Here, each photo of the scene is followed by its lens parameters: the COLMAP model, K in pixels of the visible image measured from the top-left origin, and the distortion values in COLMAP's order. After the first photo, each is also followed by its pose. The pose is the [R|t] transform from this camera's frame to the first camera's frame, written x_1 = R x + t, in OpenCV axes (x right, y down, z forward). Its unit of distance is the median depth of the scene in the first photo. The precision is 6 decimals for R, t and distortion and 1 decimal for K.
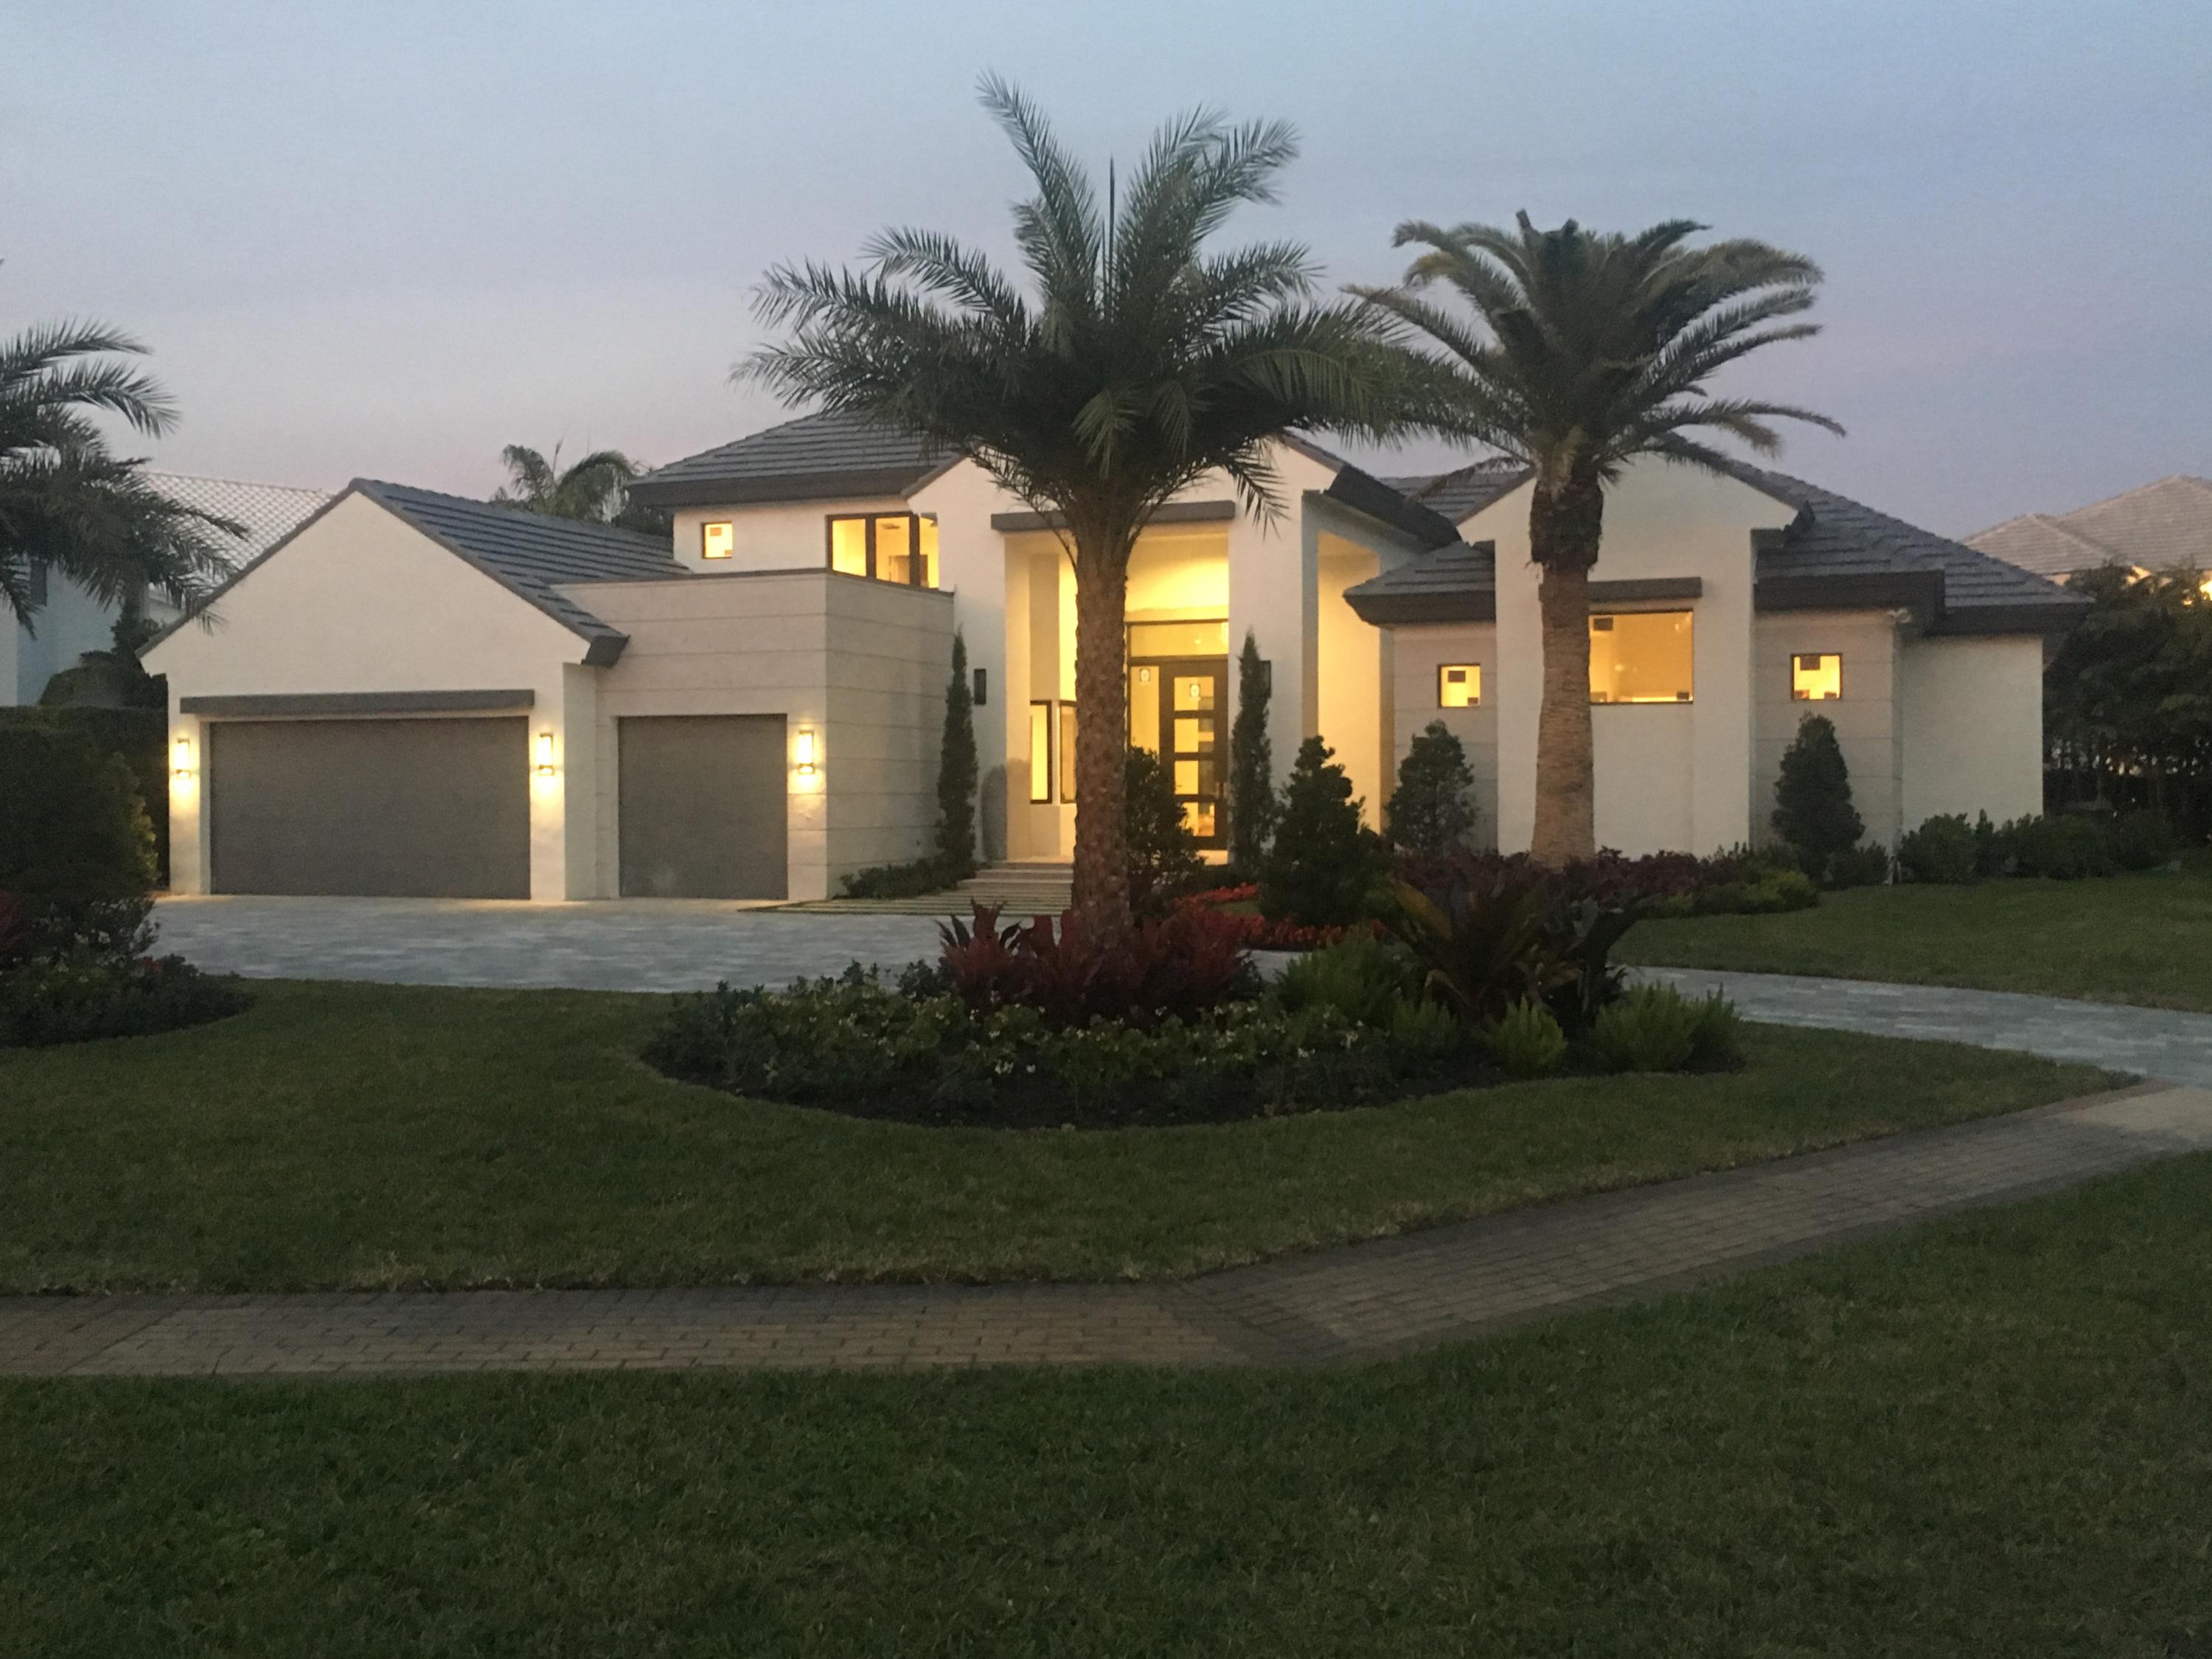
lens RADIAL K [[2168.9, 0, 1106.0], [0, 2168.9, 829.5], [0, 0, 1]] dist [0.055781, 0.005717]
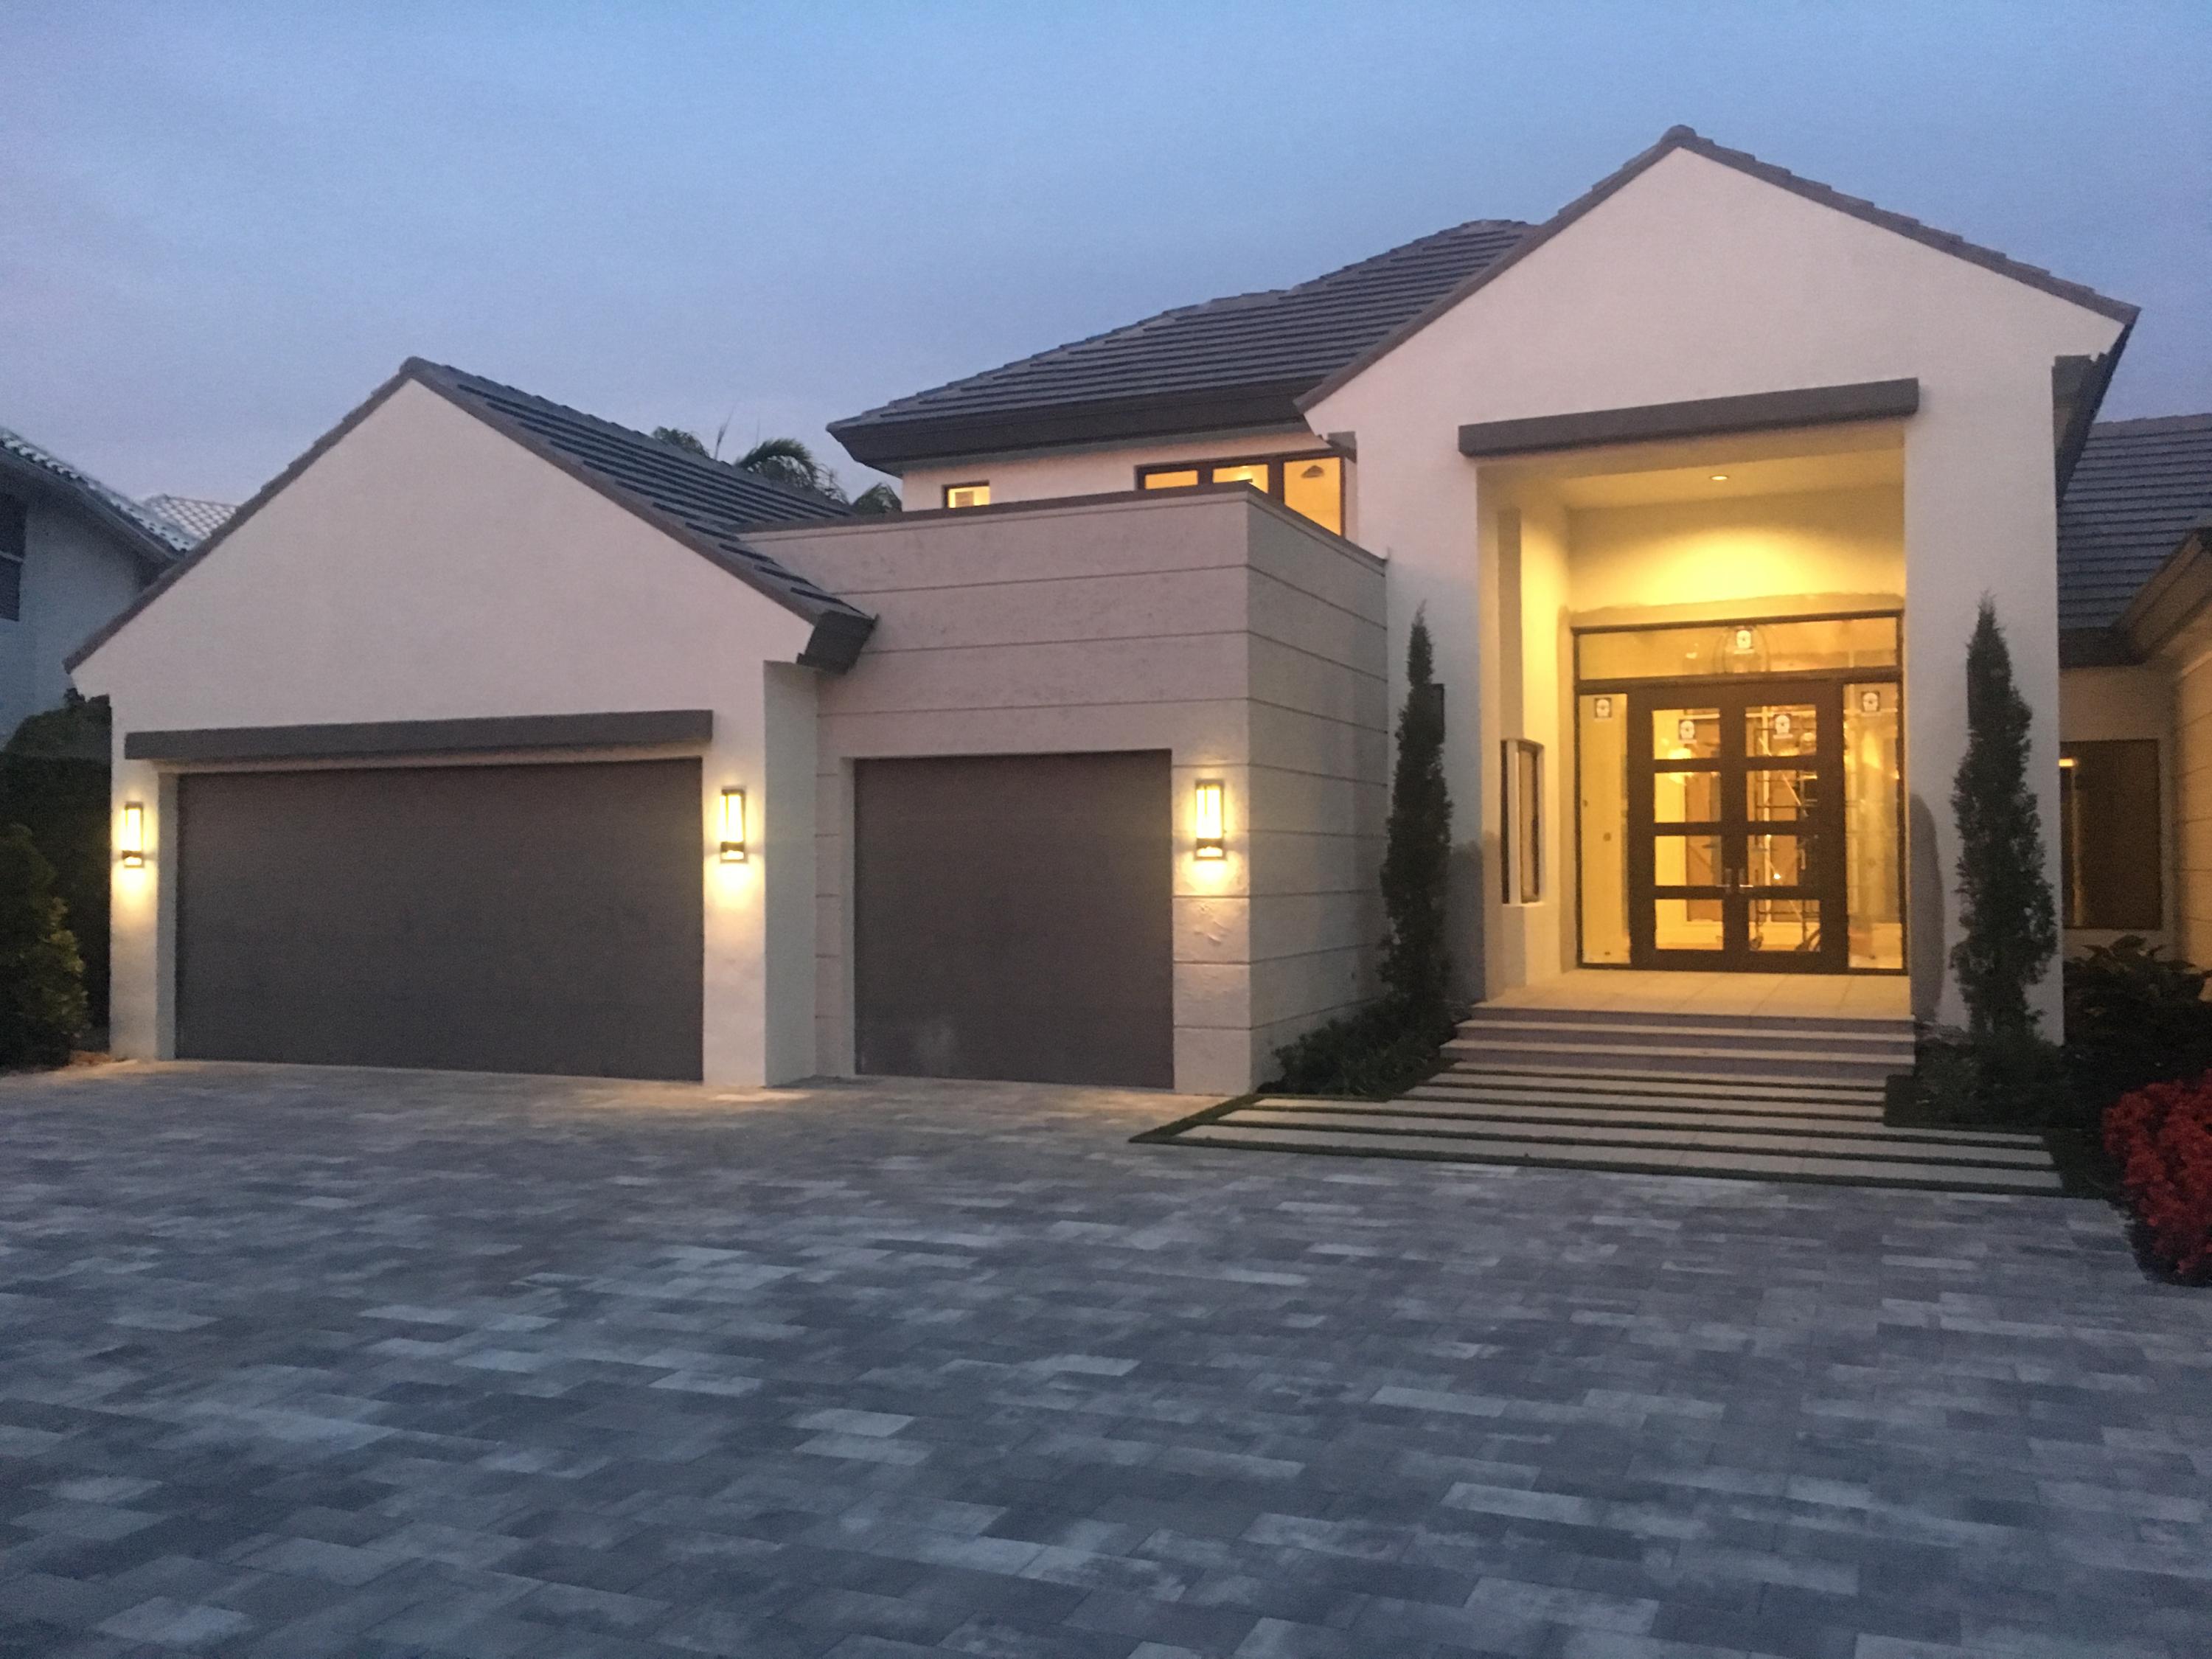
lens RADIAL K [[1880.1, 0, 1106.0], [0, 1880.1, 829.5], [0, 0, 1]] dist [0.043826, -0.001968]
pose [[0.999629, -0.001567, -0.027180, -0.144538], [0.000591, 0.999357, -0.035861, -0.015518], [0.027218, 0.035832, 0.998987, 0.506274]]
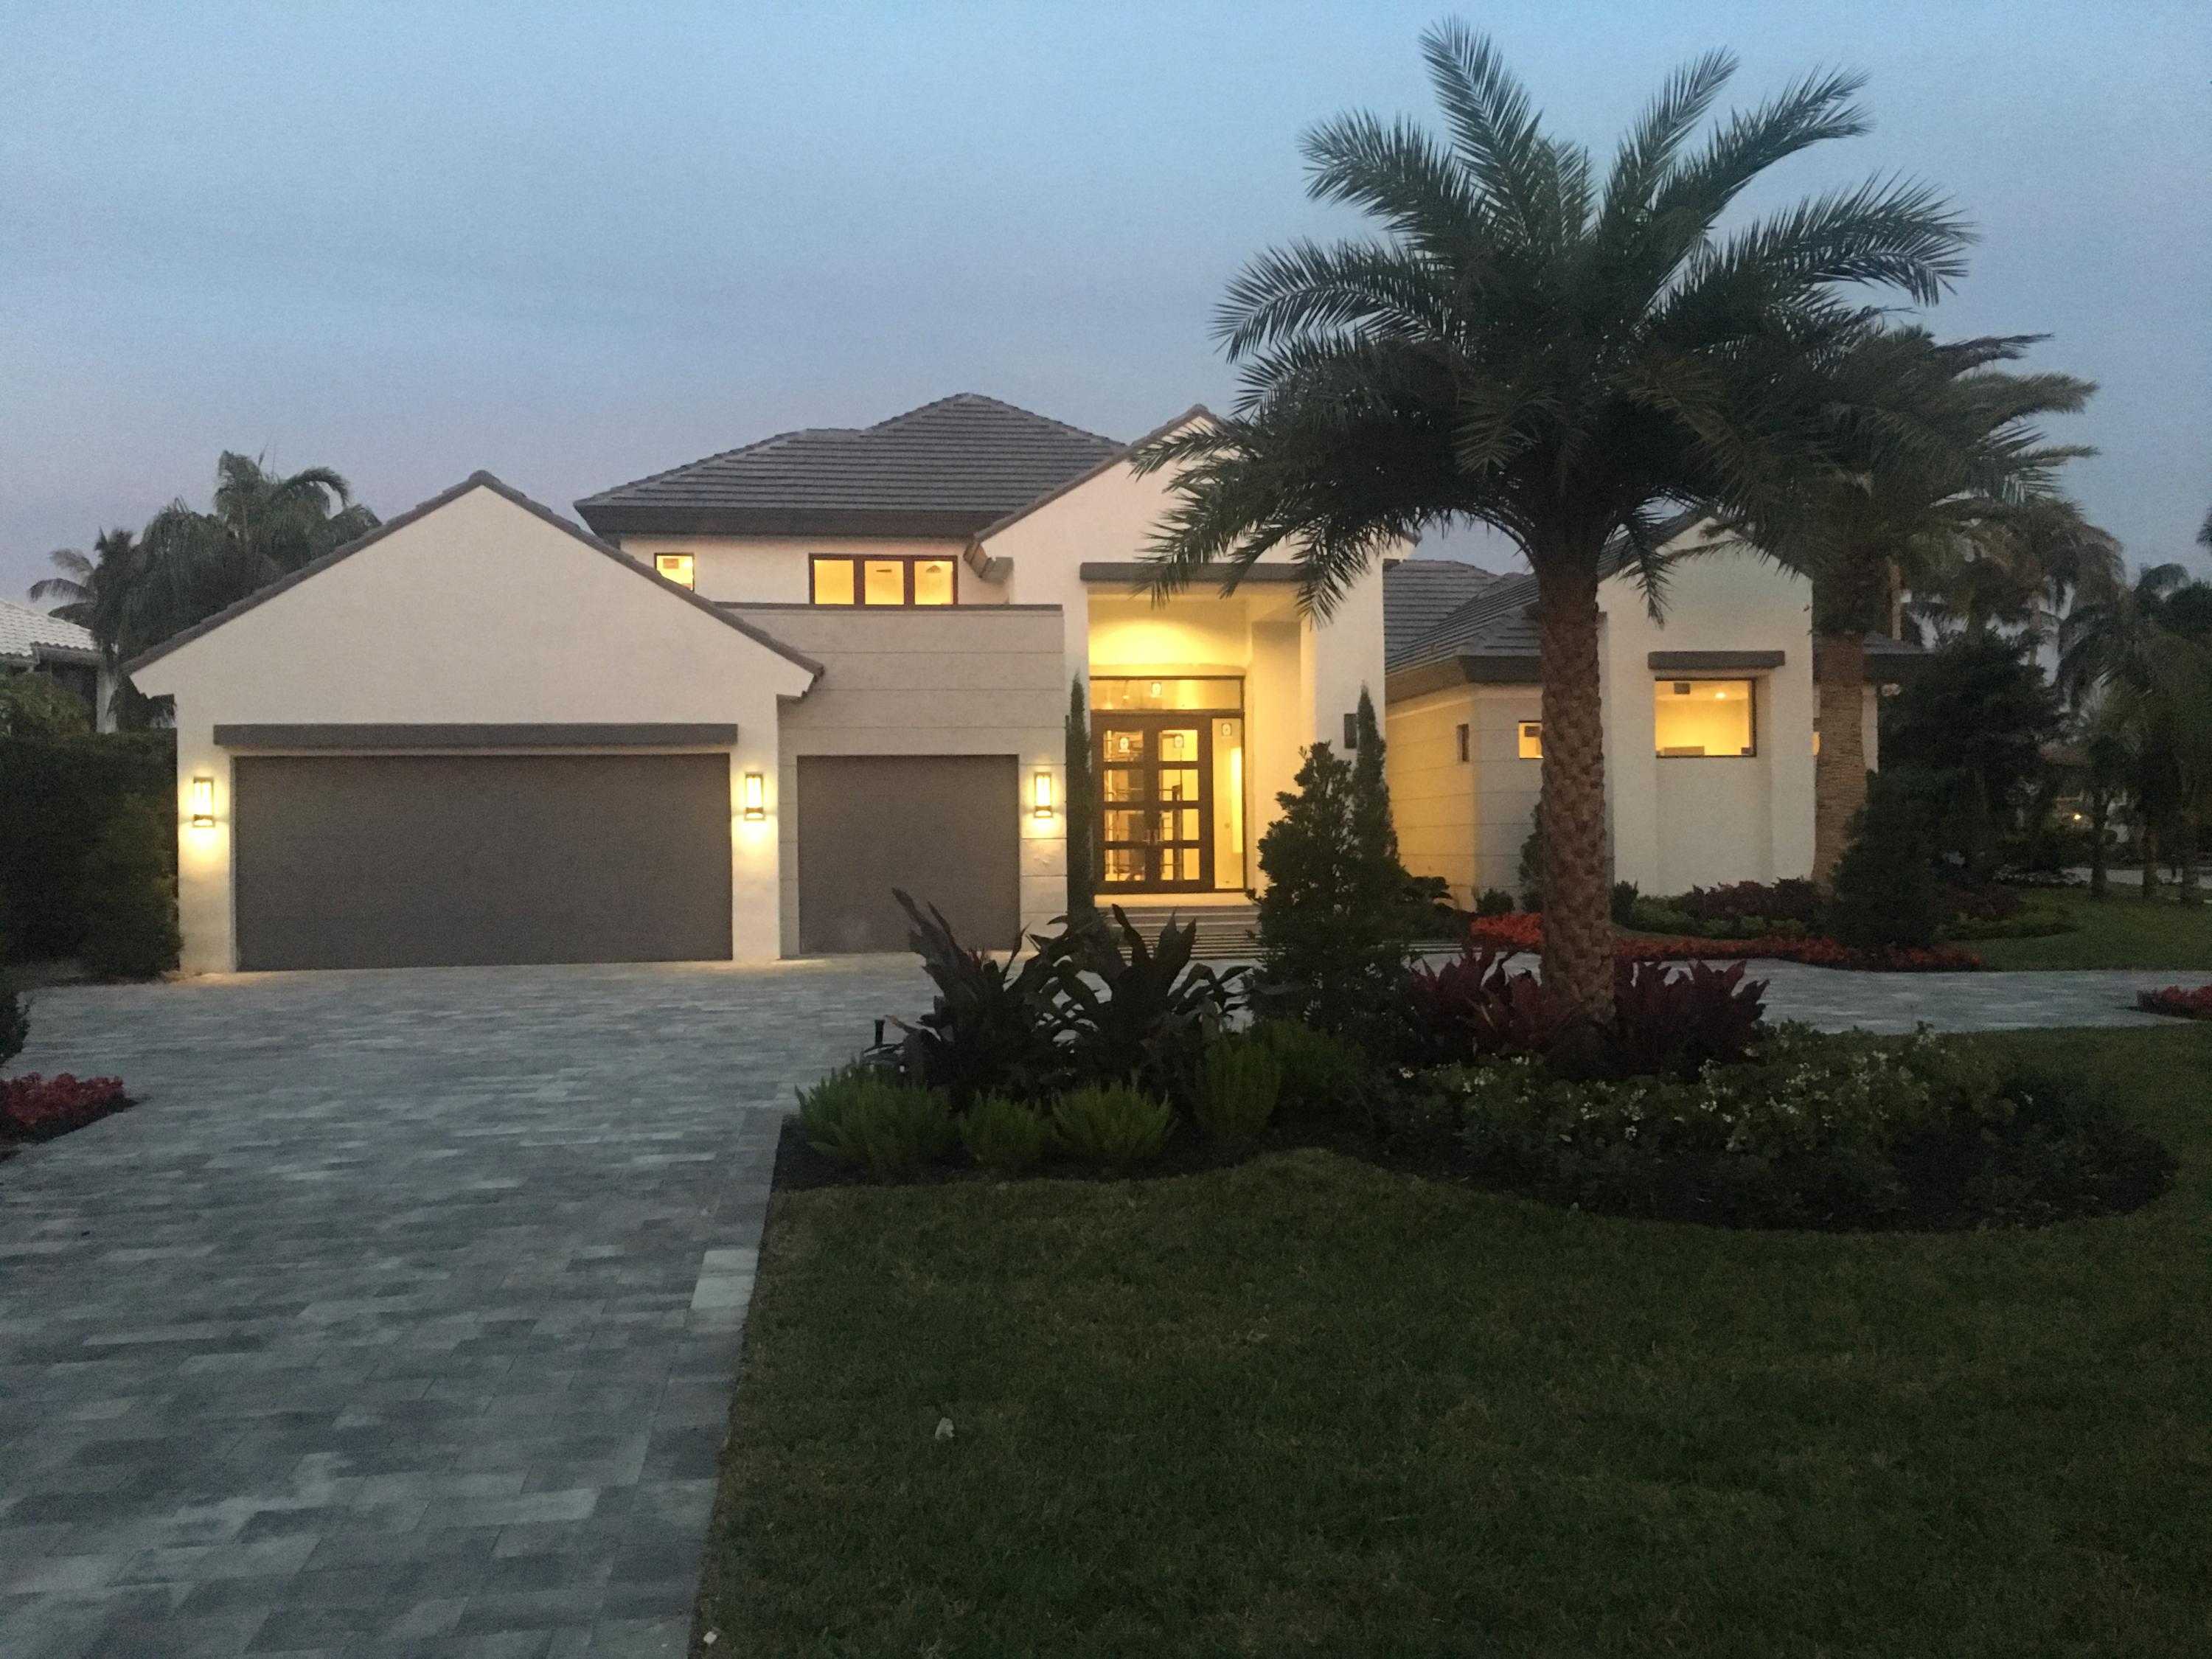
lens RADIAL K [[1880.1, 0, 1106.0], [0, 1880.1, 829.5], [0, 0, 1]] dist [0.043826, -0.001968]
pose [[0.870569, -0.003809, 0.492031, -0.500050], [0.018292, 0.999529, -0.024627, 0.000625], [-0.491706, 0.030439, 0.870229, 0.251202]]
